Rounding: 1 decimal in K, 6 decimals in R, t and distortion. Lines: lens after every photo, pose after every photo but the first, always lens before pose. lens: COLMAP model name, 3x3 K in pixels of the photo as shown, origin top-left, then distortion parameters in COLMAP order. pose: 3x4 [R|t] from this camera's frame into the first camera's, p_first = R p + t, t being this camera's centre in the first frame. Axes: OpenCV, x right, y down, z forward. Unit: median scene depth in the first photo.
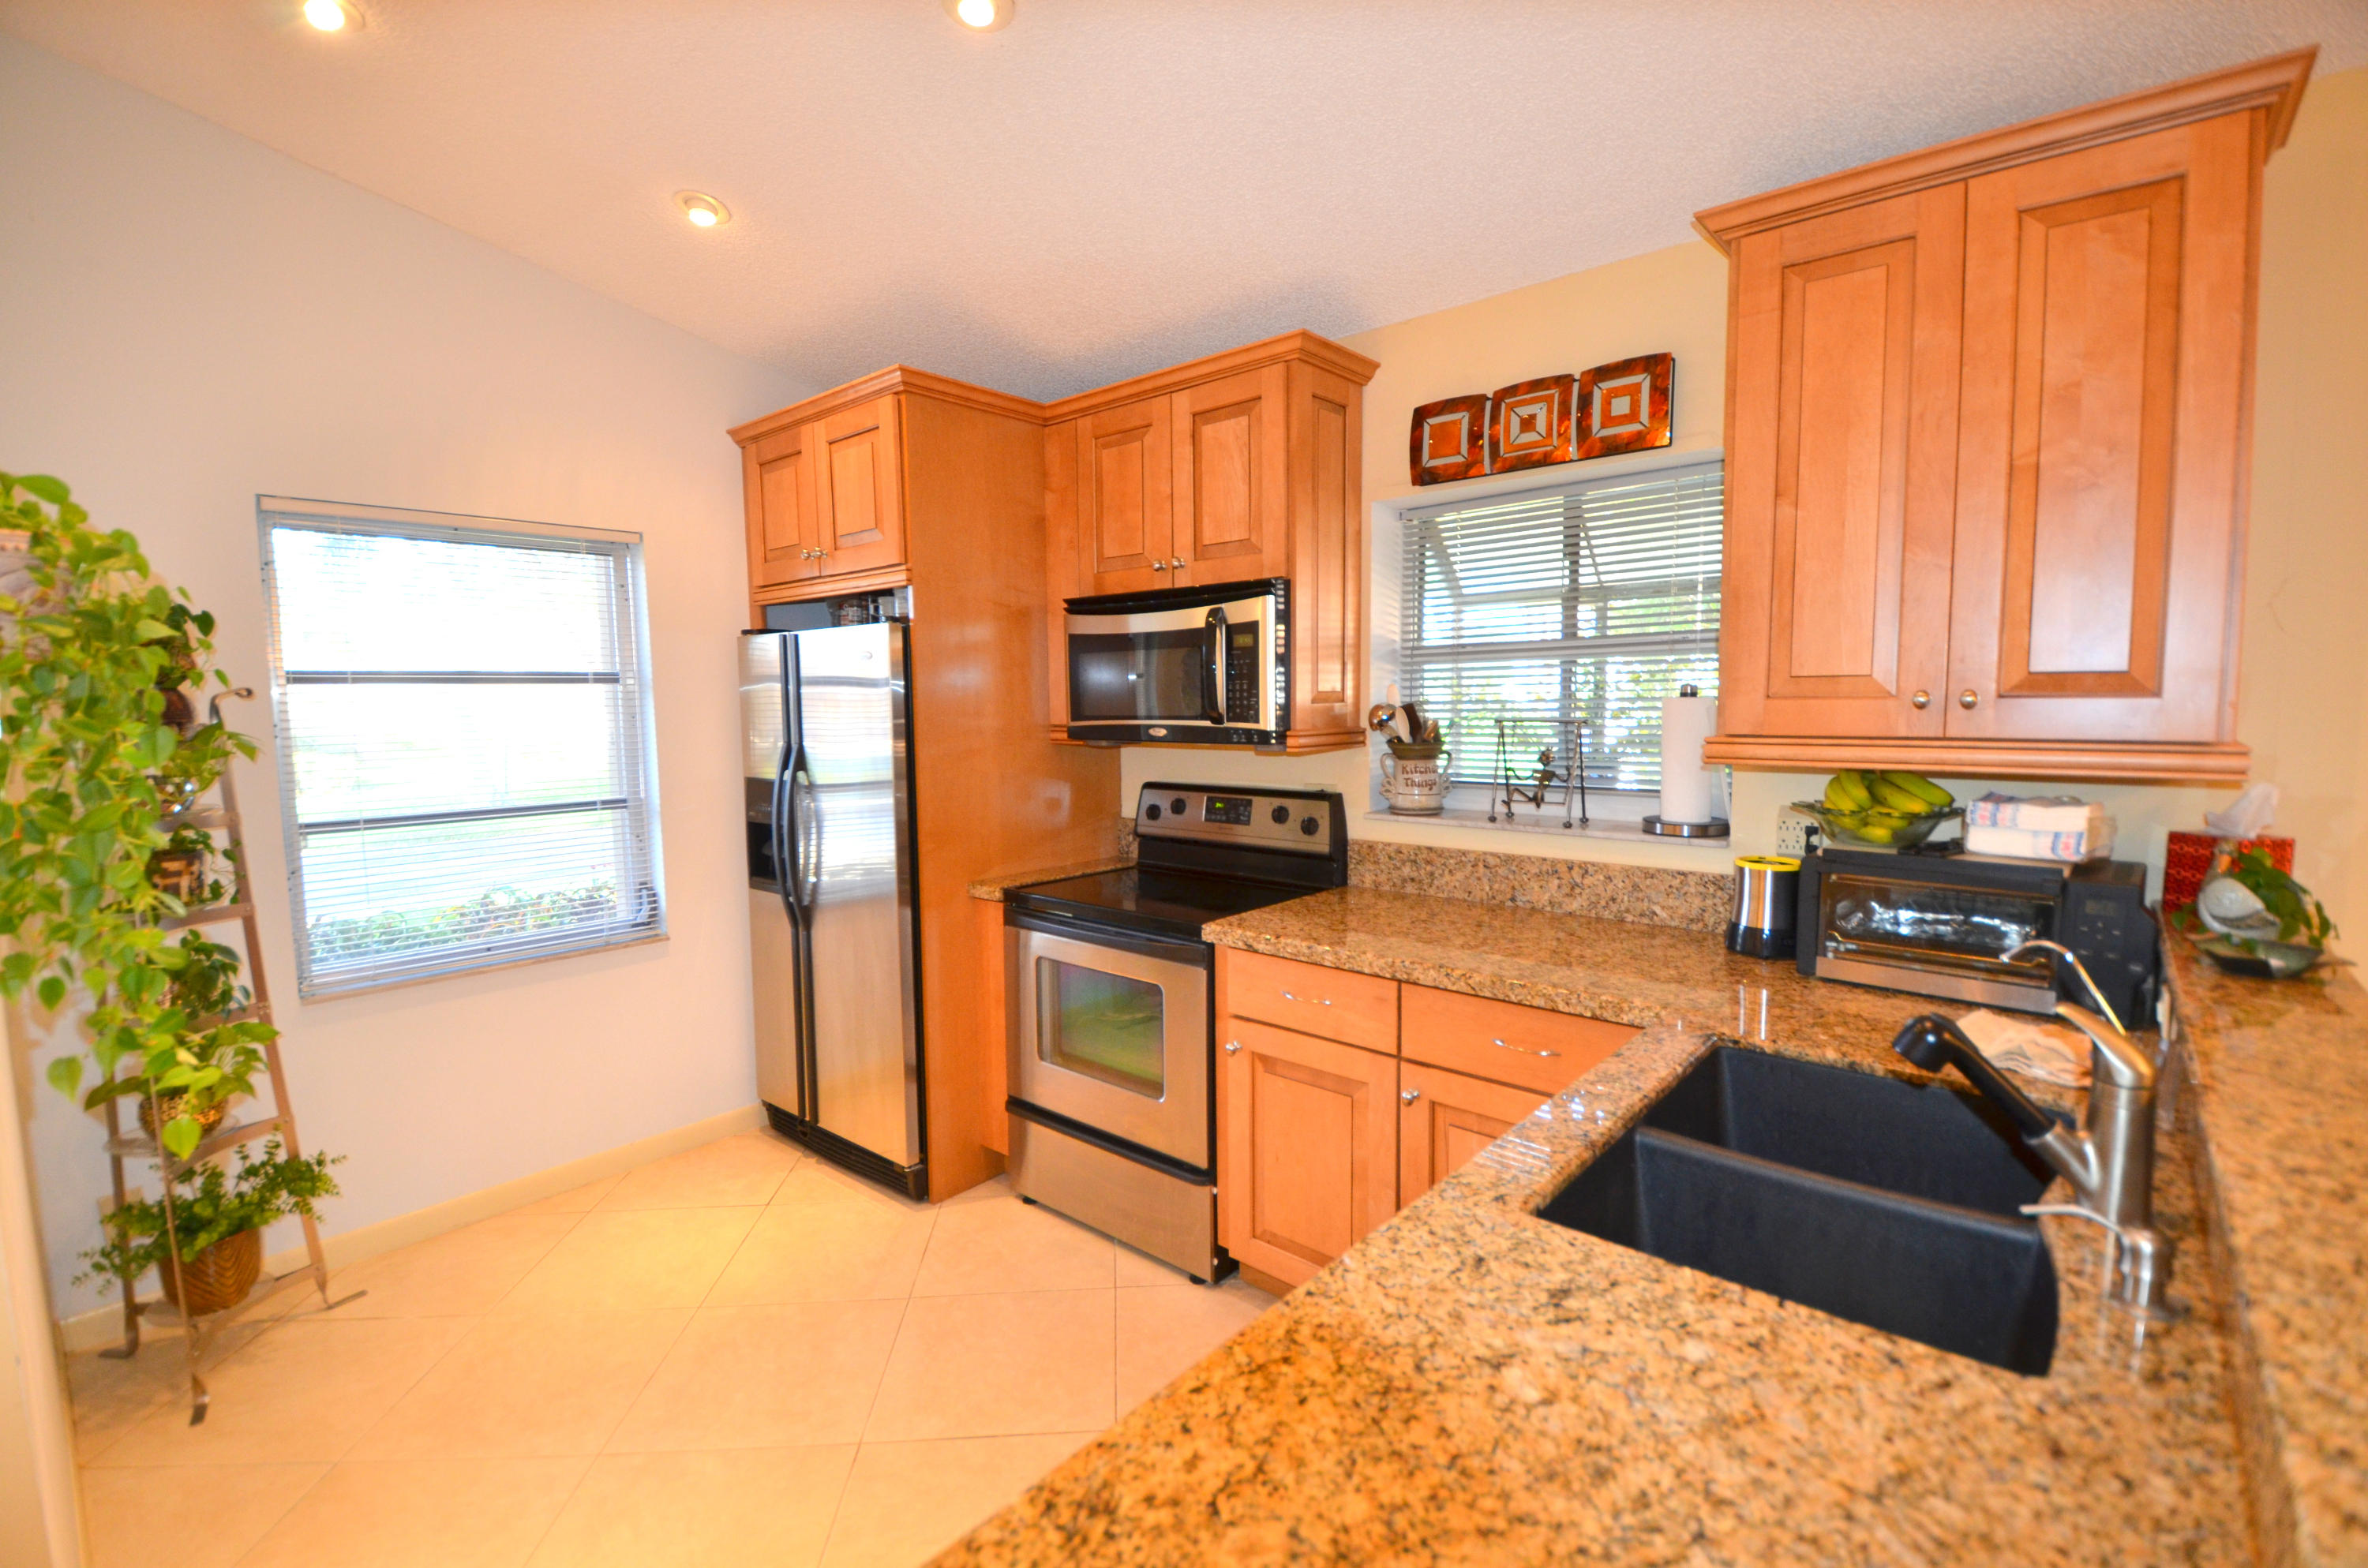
lens RADIAL K [[1037.2, 0, 1175.5], [0, 1037.2, 786.4], [0, 0, 1]] dist [0.023996, -0.028331]
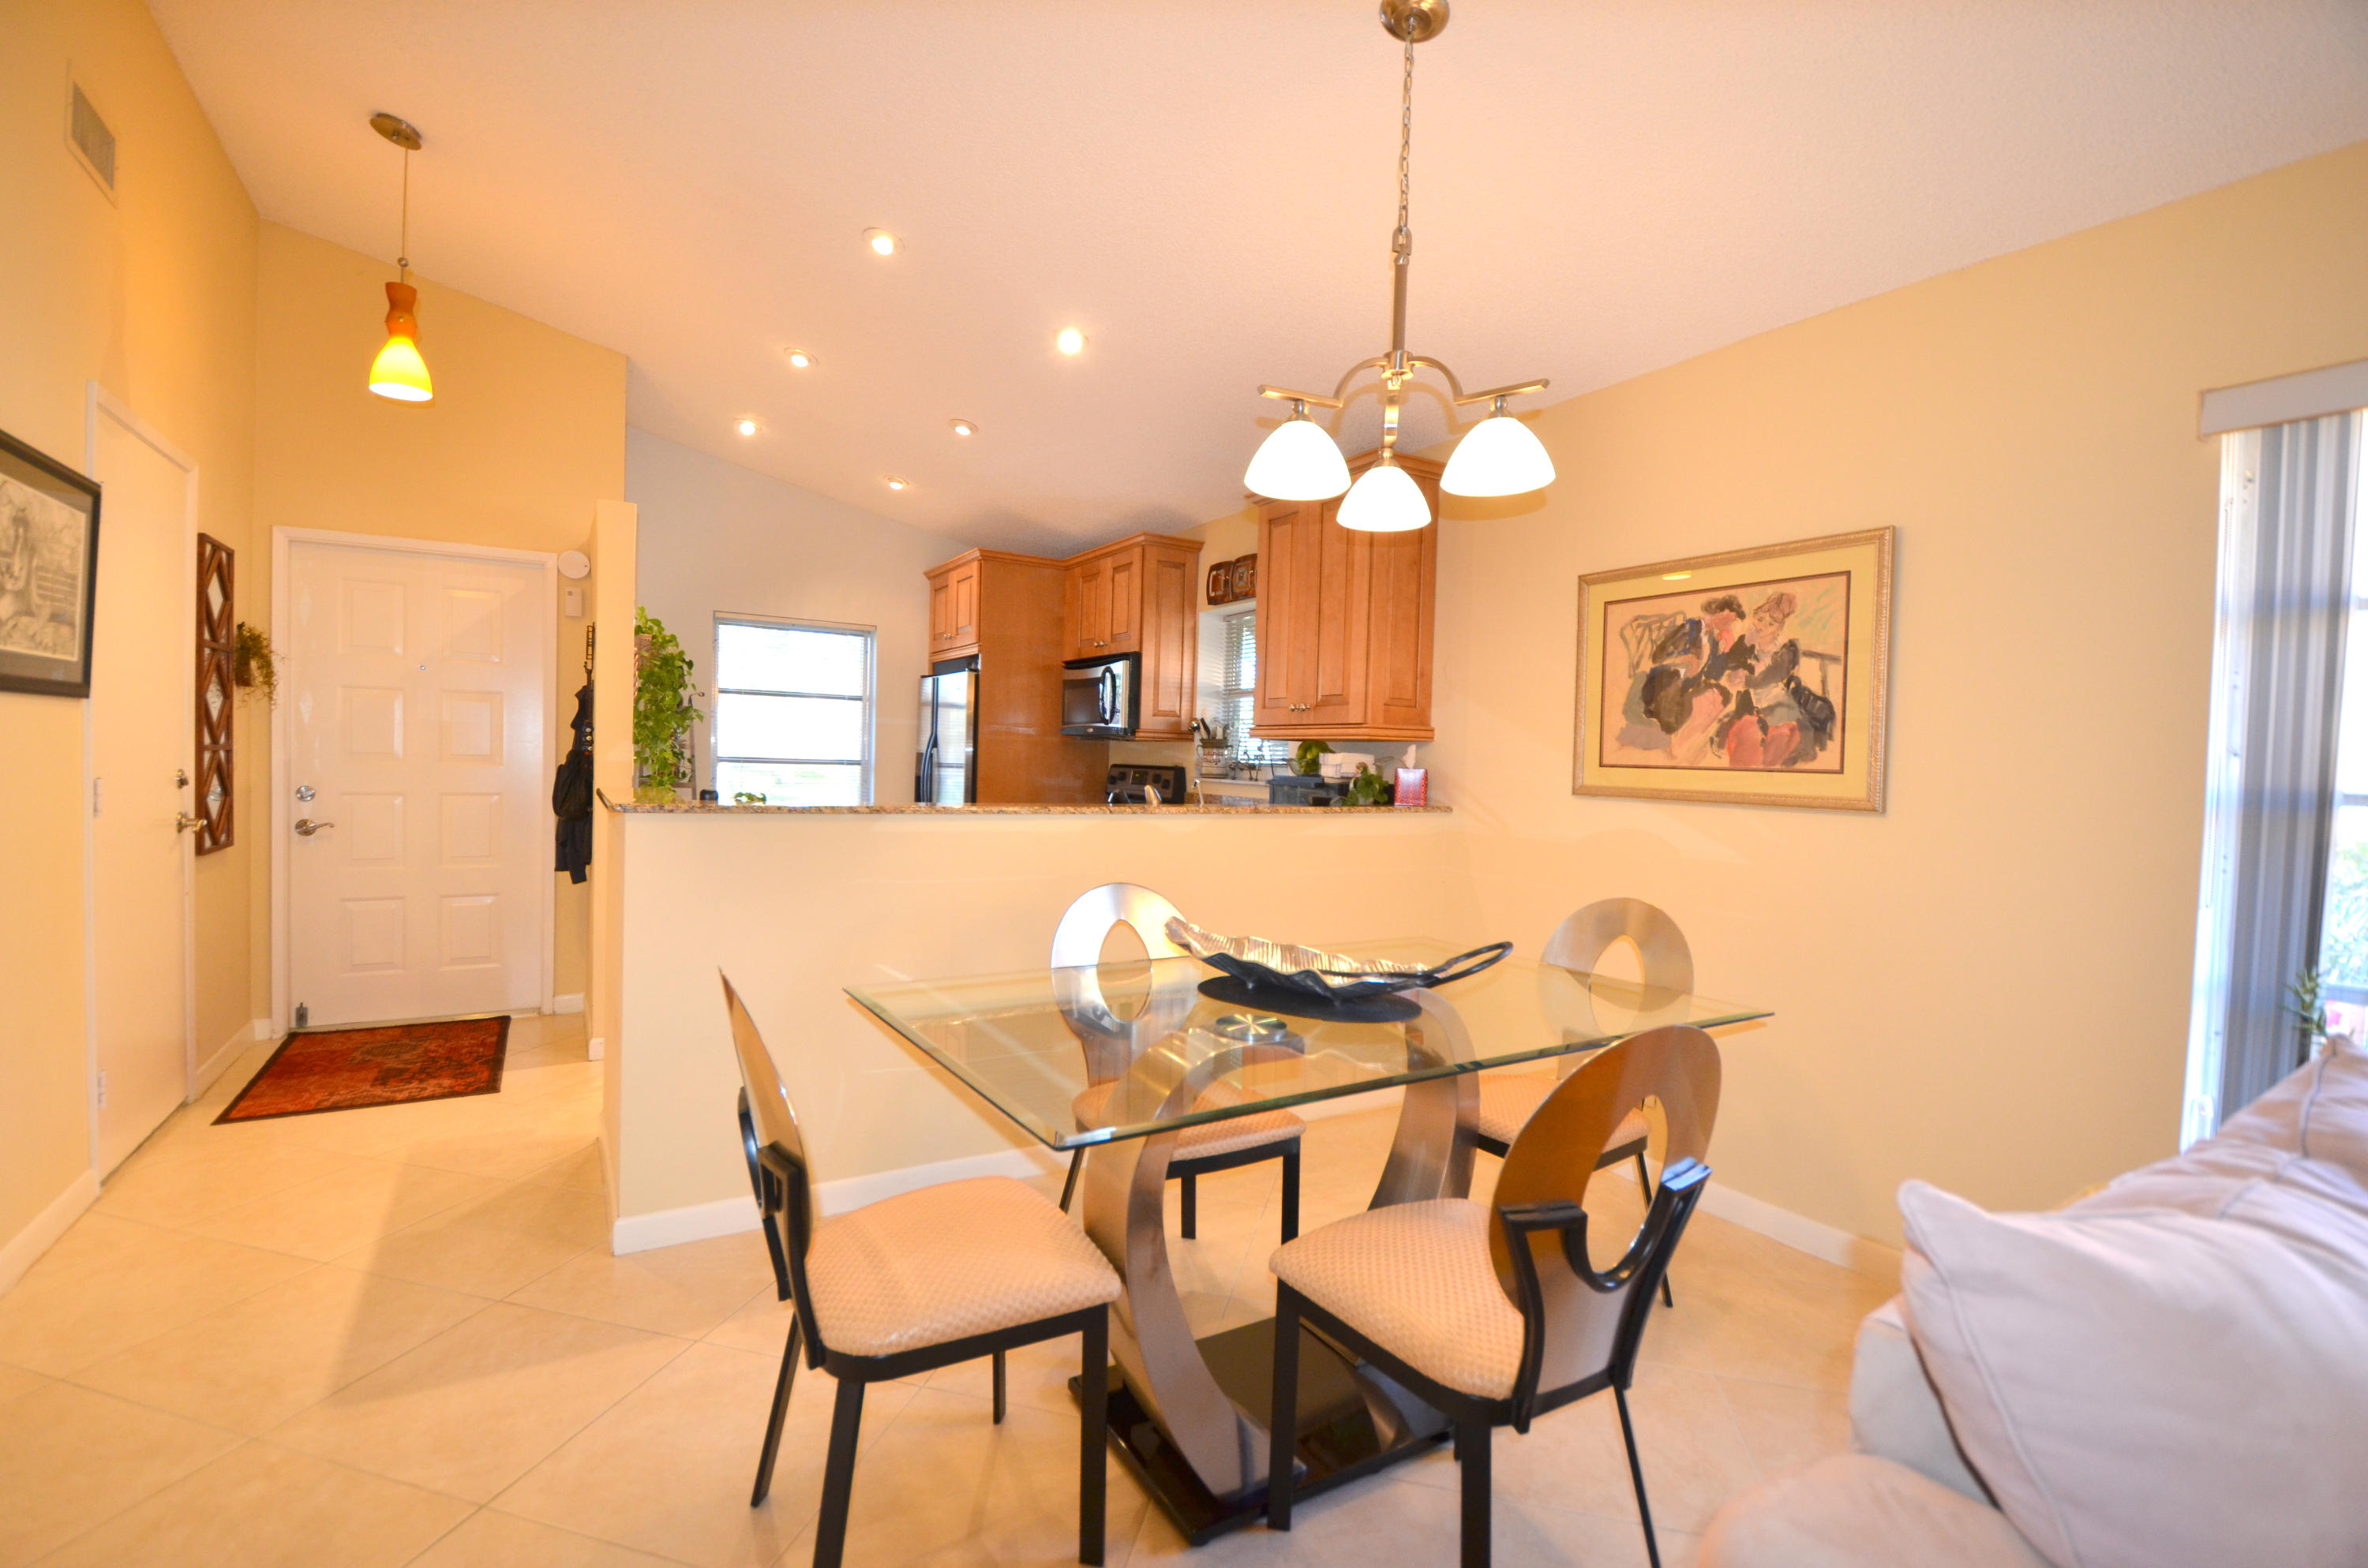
lens RADIAL K [[1043.6, 0, 1184.0], [0, 1043.6, 784.0], [0, 0, 1]] dist [0.019359, -0.021825]
pose [[0.954112, 0.049021, -0.295411, 0.792428], [-0.068448, 0.996094, -0.055780, 0.156129], [0.291523, 0.073441, 0.953740, -0.859275]]
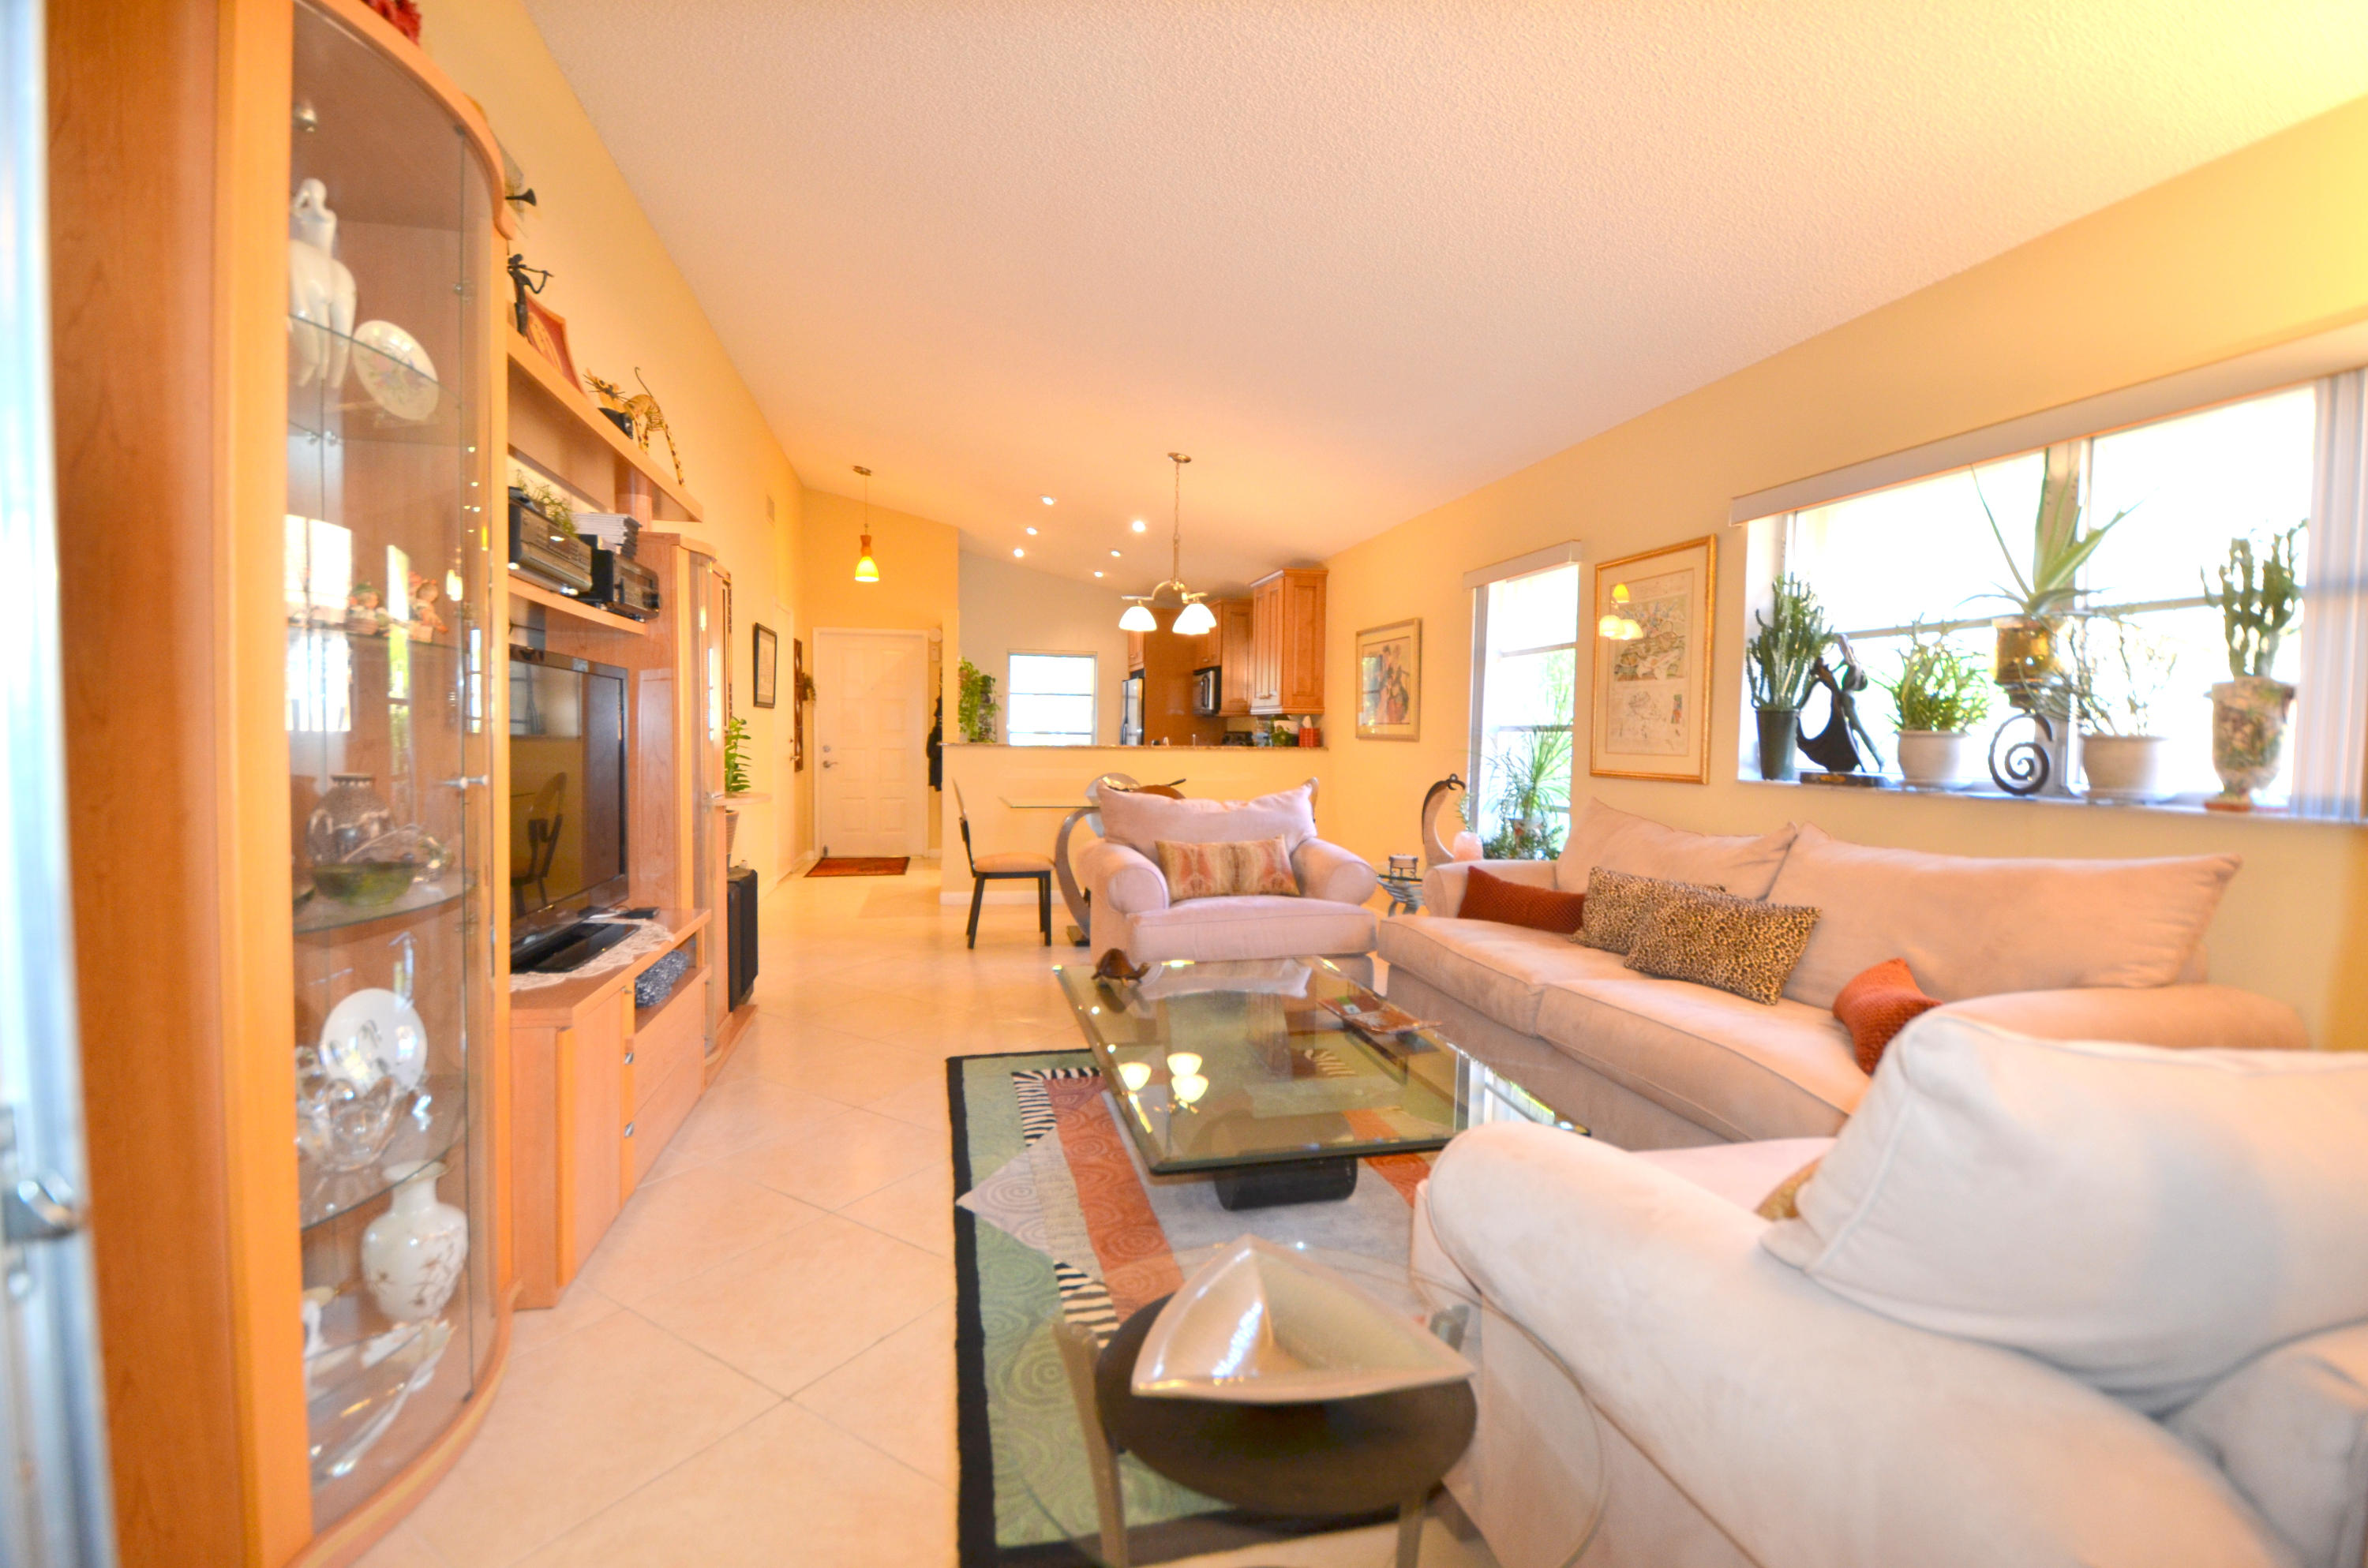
lens RADIAL K [[1037.2, 0, 1175.5], [0, 1037.2, 786.4], [0, 0, 1]] dist [0.023996, -0.028331]
pose [[0.810250, 0.056453, -0.583359, 2.020685], [-0.077715, 0.996910, -0.011468, 0.249107], [0.580909, 0.054628, 0.812134, -1.865125]]
